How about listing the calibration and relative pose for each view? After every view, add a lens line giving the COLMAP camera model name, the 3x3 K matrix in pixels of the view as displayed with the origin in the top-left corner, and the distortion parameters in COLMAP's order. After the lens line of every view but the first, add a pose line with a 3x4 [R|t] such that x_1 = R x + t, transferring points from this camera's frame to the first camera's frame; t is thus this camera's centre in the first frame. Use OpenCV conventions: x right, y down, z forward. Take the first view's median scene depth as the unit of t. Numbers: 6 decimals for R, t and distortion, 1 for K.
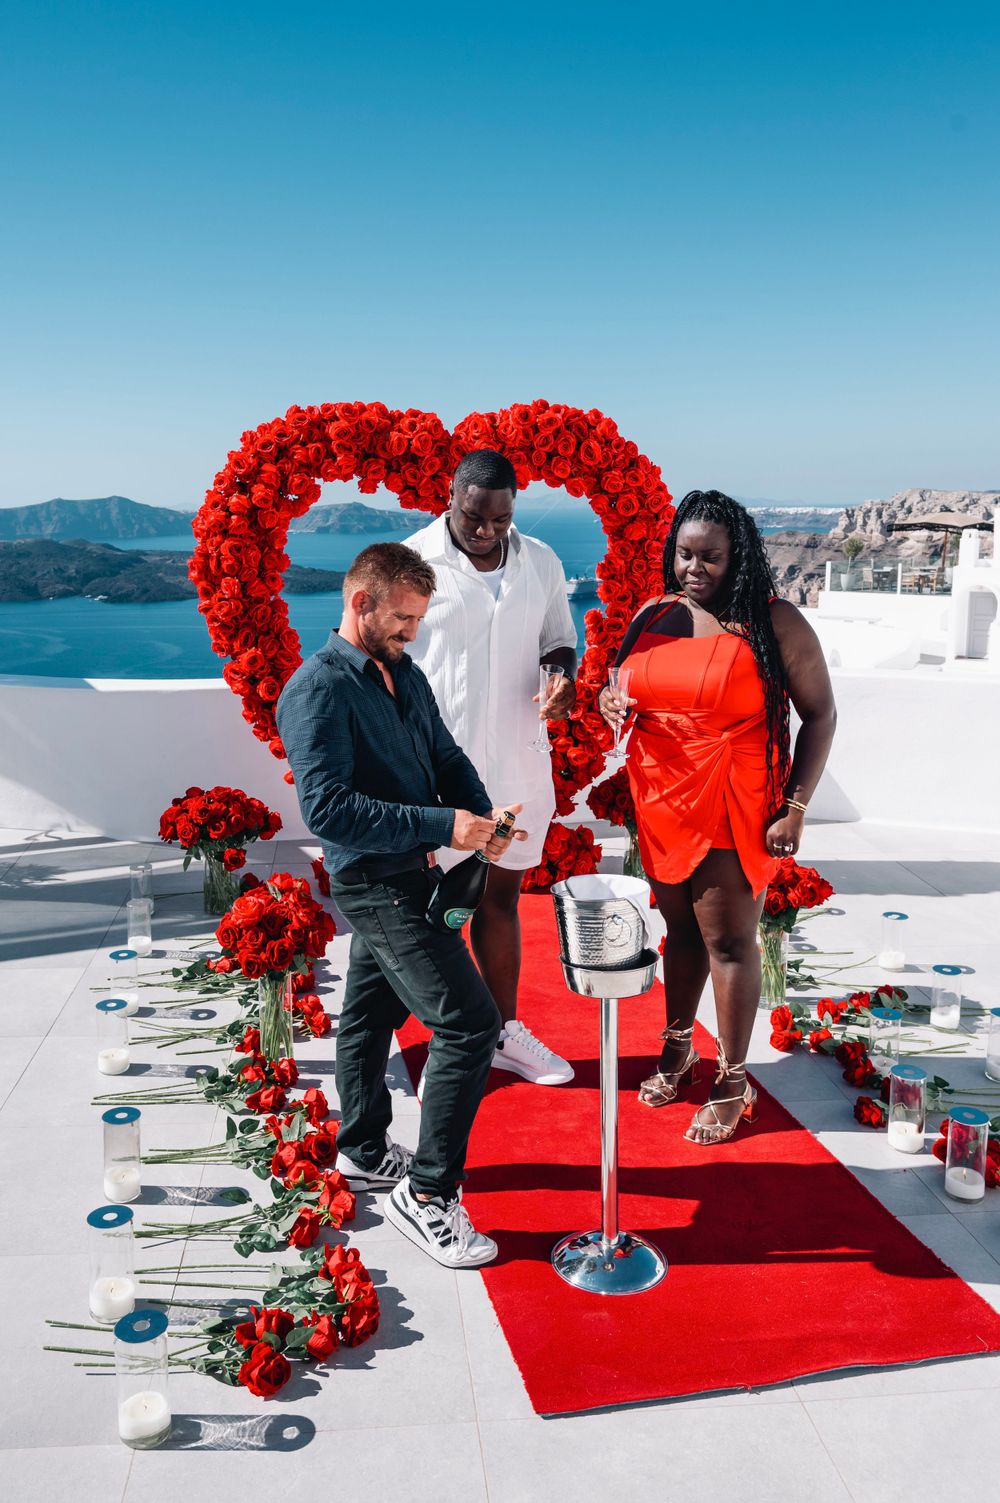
lens RADIAL K [[1172.5, 0, 476.6], [0, 1172.5, 700.8], [0, 0, 1]] dist [-0.014704, 0.000914]
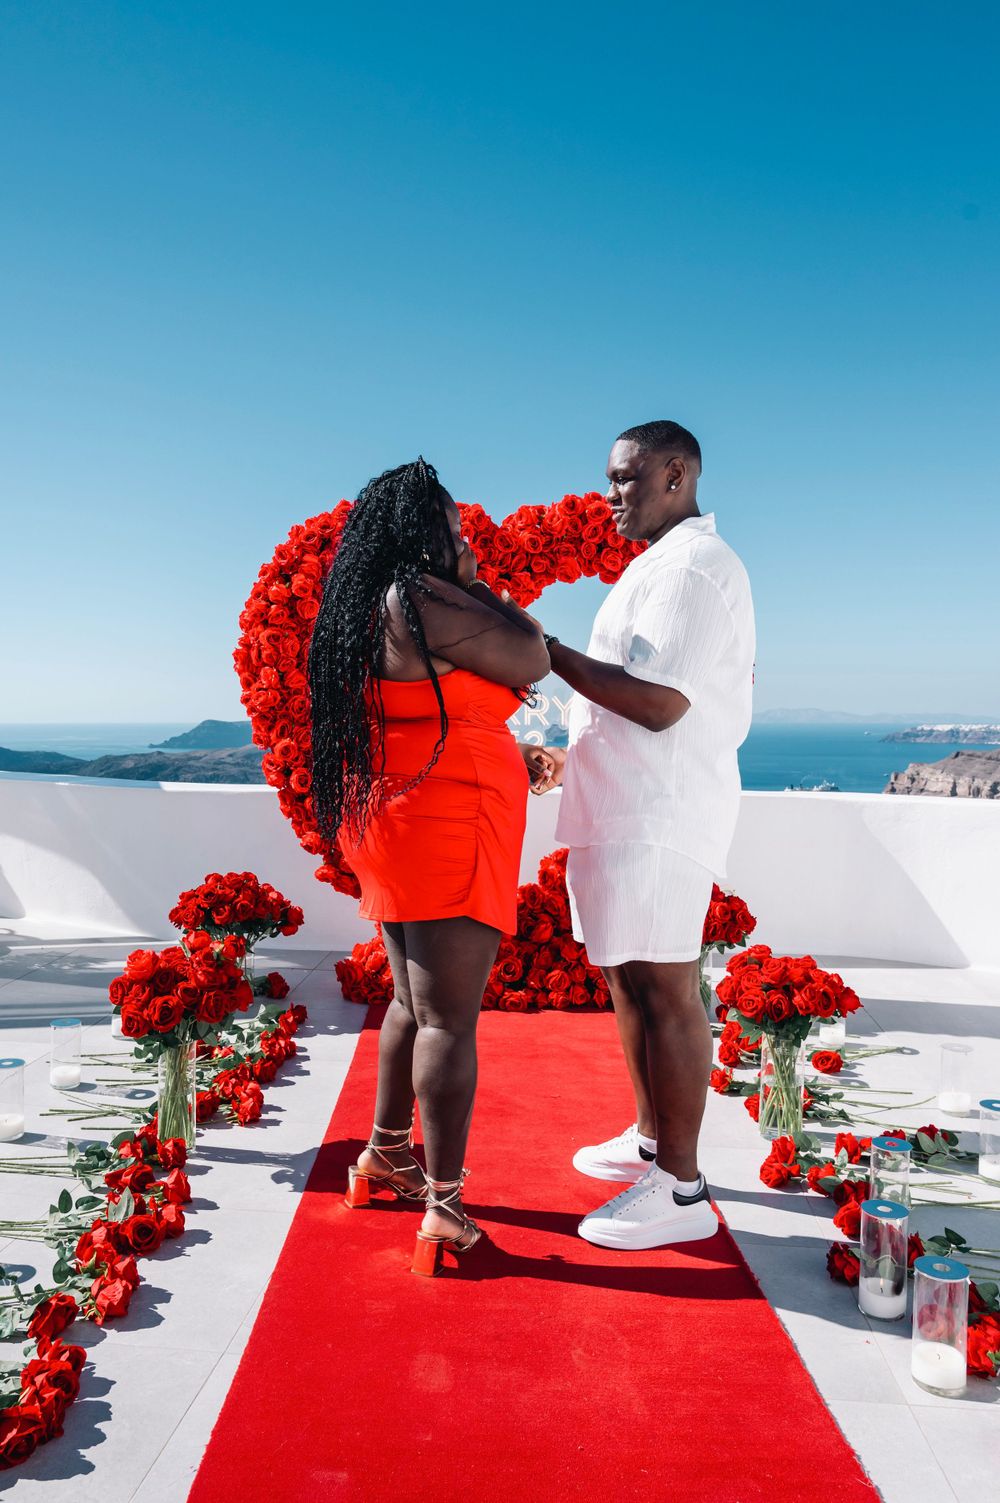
lens RADIAL K [[1080.6, 0, 502.5], [0, 1080.6, 772.7], [0, 0, 1]] dist [-0.010254, -0.005204]
pose [[0.983607, 0.022375, -0.178933, 0.150216], [-0.041970, 0.993428, -0.106488, 0.072699], [0.175374, 0.112252, 0.978082, 0.147495]]
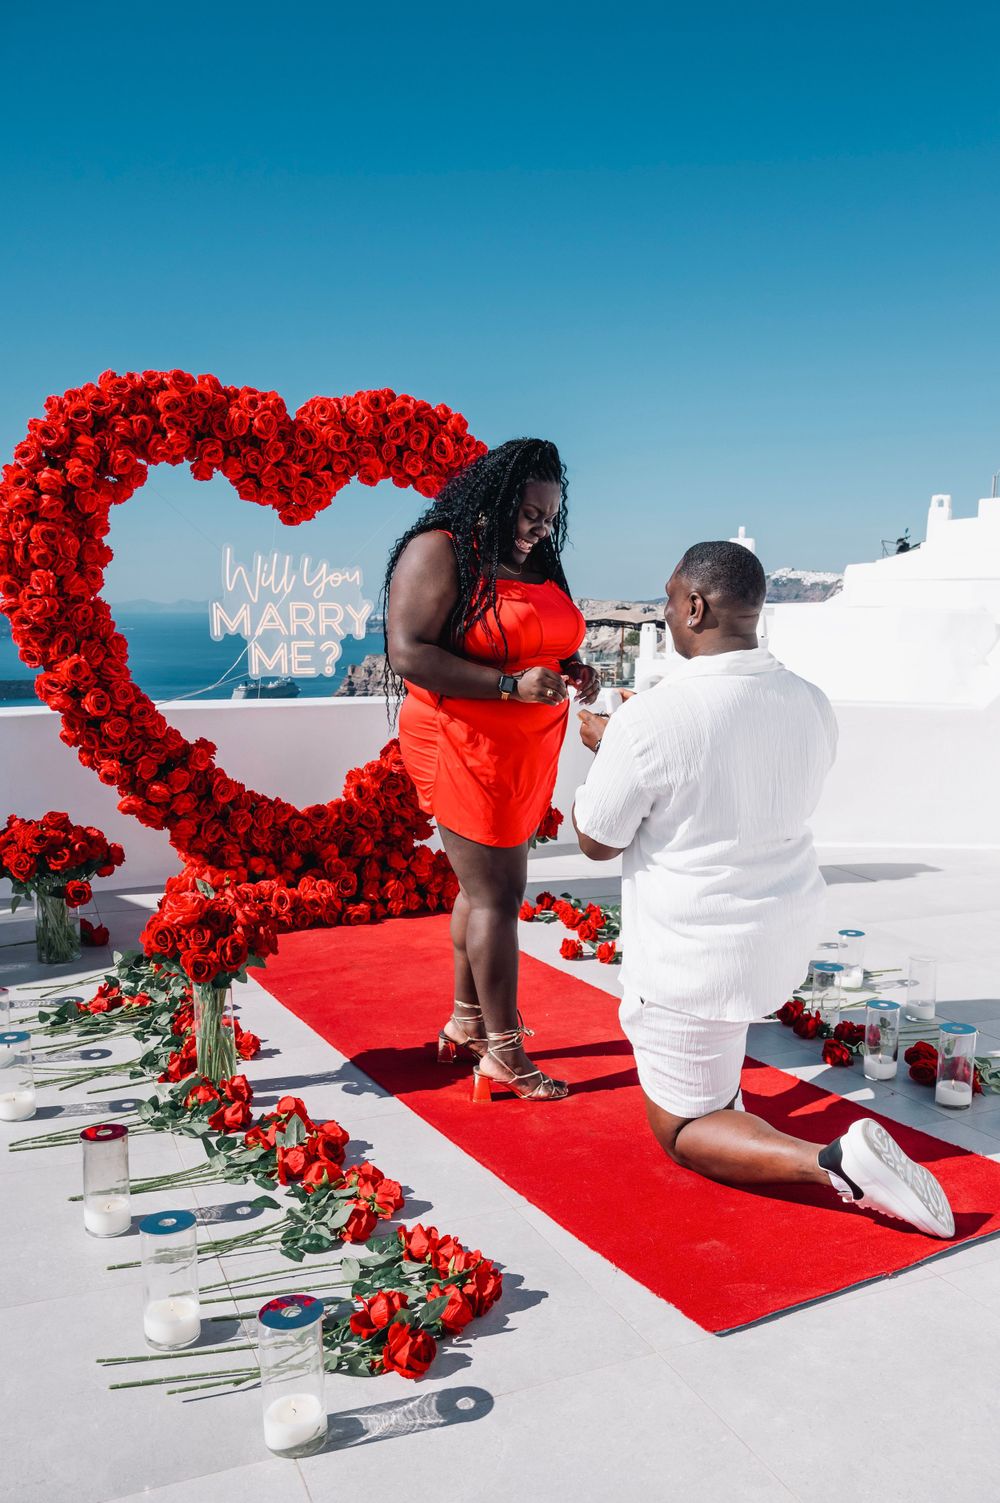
lens RADIAL K [[1165.0, 0, 560.2], [0, 1165.0, 866.1], [0, 0, 1]] dist [-0.013798, -0.003887]
pose [[0.942622, -0.057063, 0.328948, -0.144914], [0.040068, 0.997499, 0.058221, 0.074454], [-0.331448, -0.041700, 0.942552, 0.074117]]
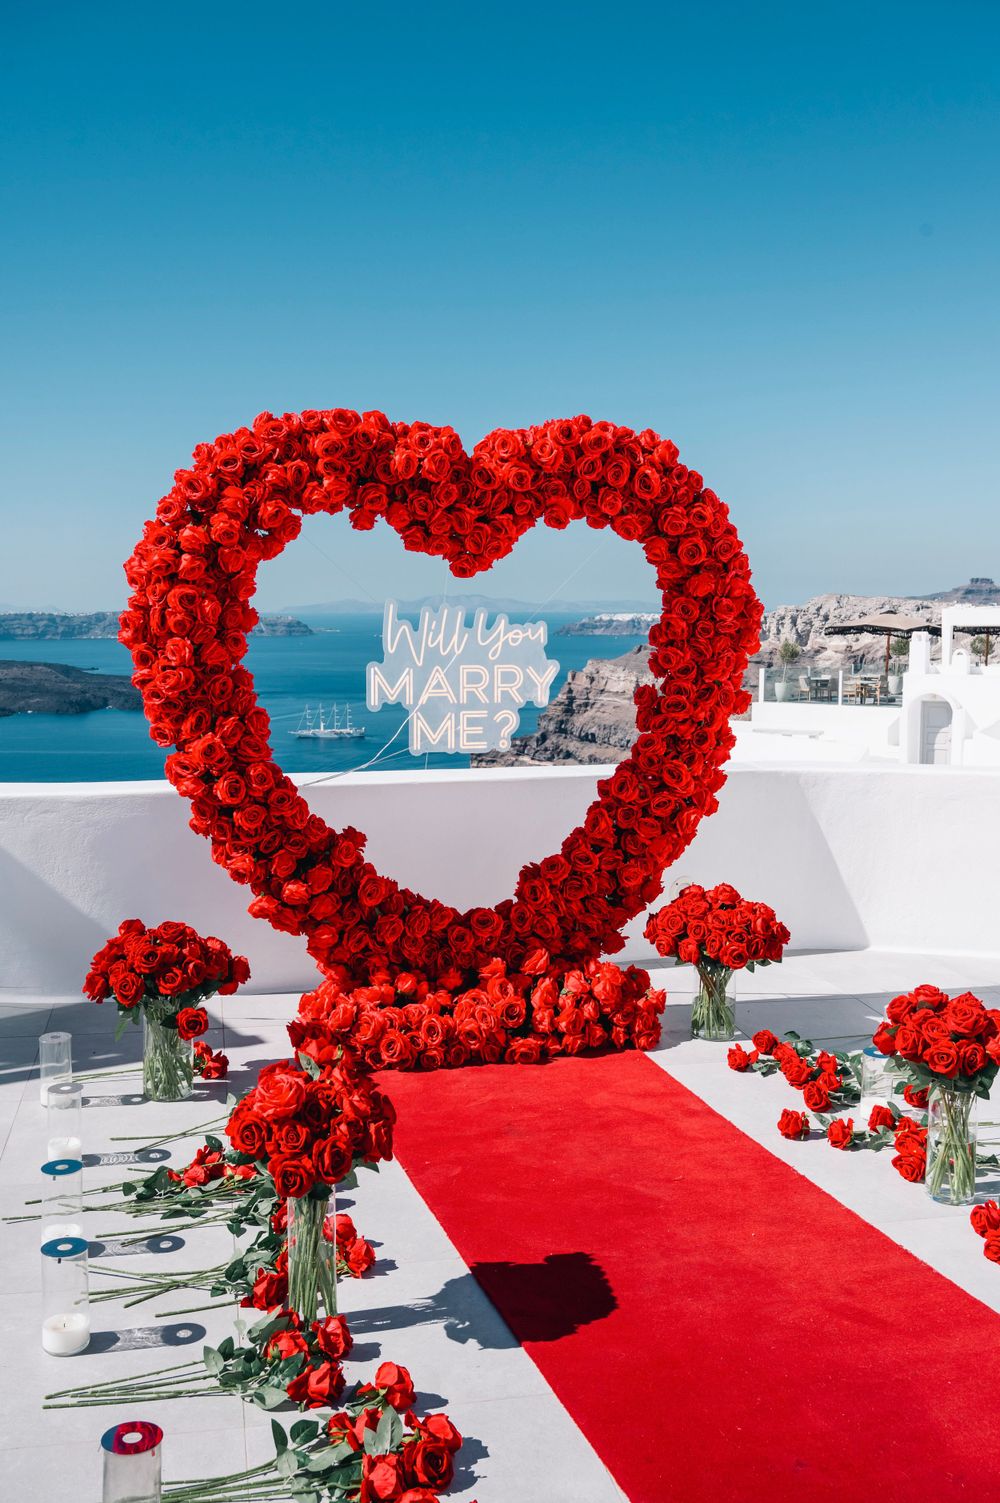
lens RADIAL K [[1352.2, 0, 508.6], [0, 1352.2, 747.1], [0, 0, 1]] dist [-0.003730, -0.006334]
pose [[0.992928, -0.004737, 0.118622, -0.104837], [0.012238, 0.997964, -0.062587, 0.019377], [-0.118084, 0.063597, 0.990965, 0.133711]]
